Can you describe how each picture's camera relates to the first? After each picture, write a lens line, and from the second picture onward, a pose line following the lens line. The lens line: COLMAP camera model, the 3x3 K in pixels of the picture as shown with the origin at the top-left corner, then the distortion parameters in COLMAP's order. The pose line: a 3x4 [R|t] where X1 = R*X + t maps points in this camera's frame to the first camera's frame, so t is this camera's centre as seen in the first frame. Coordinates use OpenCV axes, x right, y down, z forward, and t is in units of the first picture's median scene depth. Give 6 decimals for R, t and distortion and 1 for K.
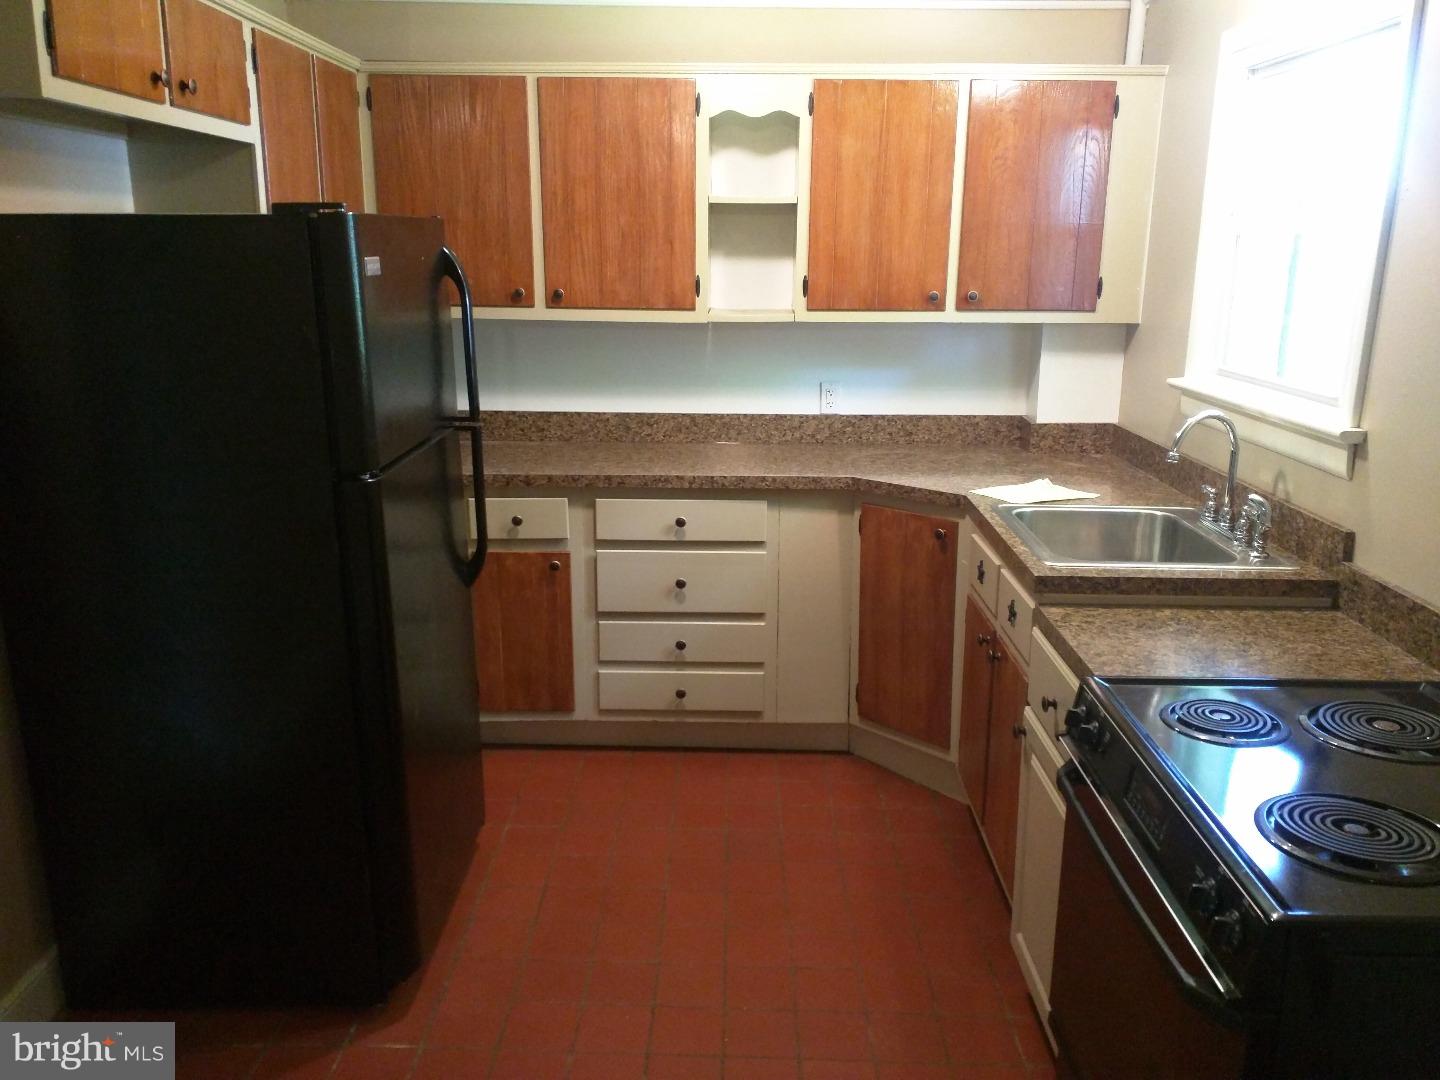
lens RADIAL K [[1224.7, 0, 720.0], [0, 1224.7, 540.0], [0, 0, 1]] dist [-0.010148, -0.006207]
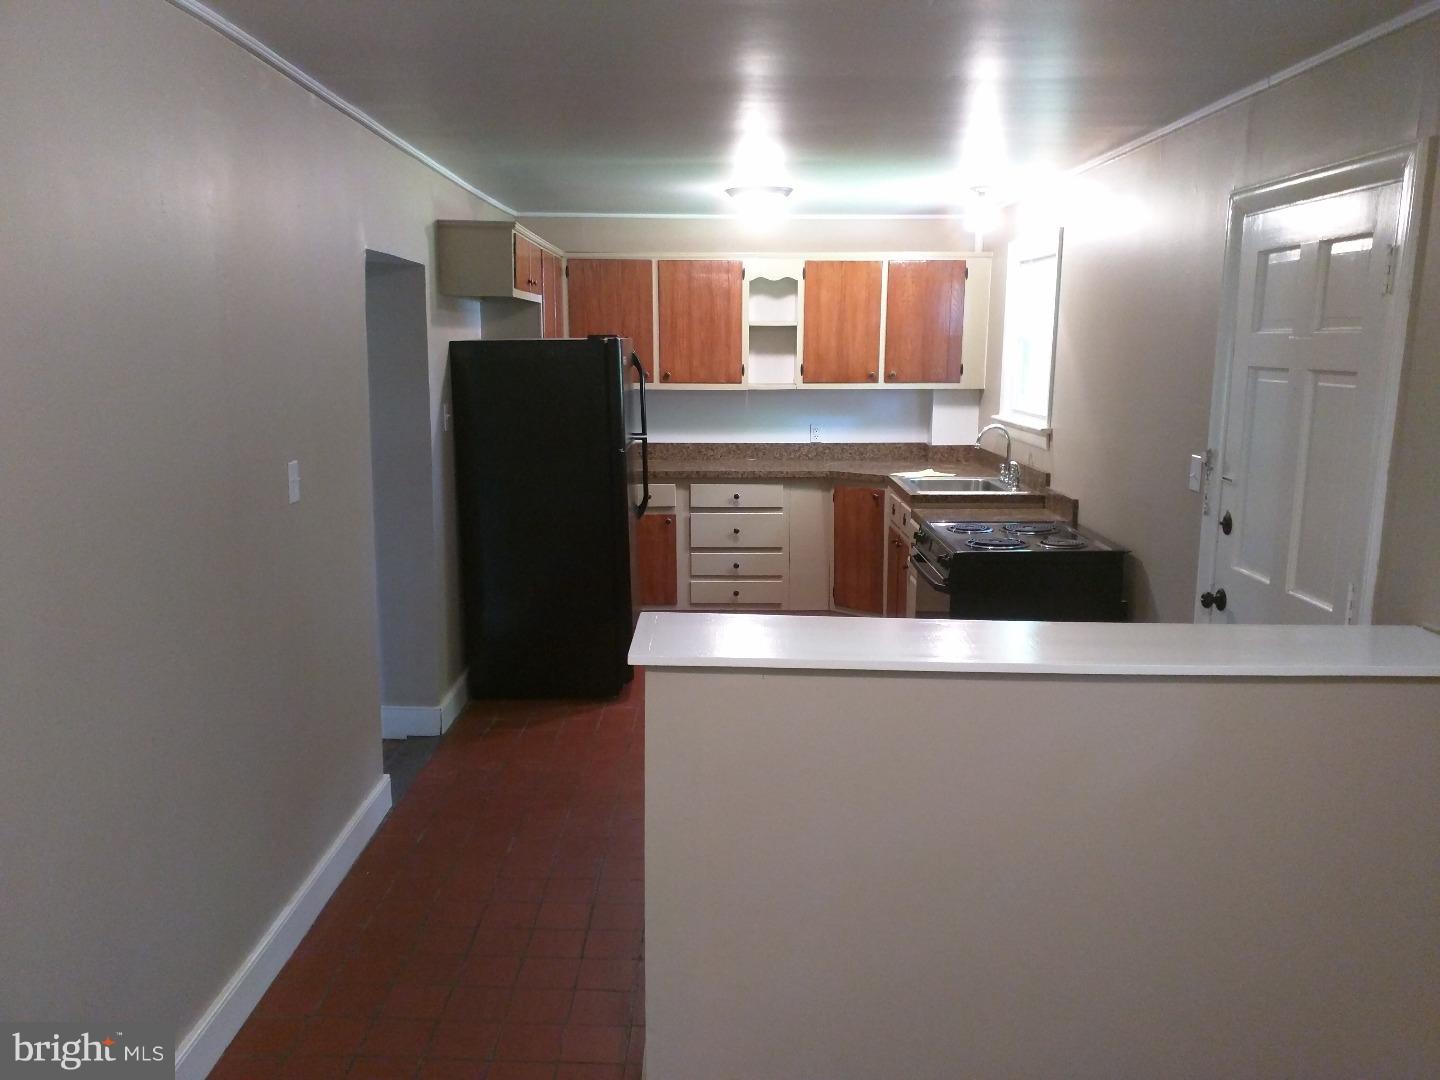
lens RADIAL K [[1160.1, 0, 720.0], [0, 1160.1, 540.0], [0, 0, 1]] dist [0.000390, -0.000453]
pose [[0.999878, -0.008726, 0.012933, -0.079434], [0.009544, 0.997867, -0.064584, 0.161470], [-0.012341, 0.064699, 0.997828, -0.732164]]
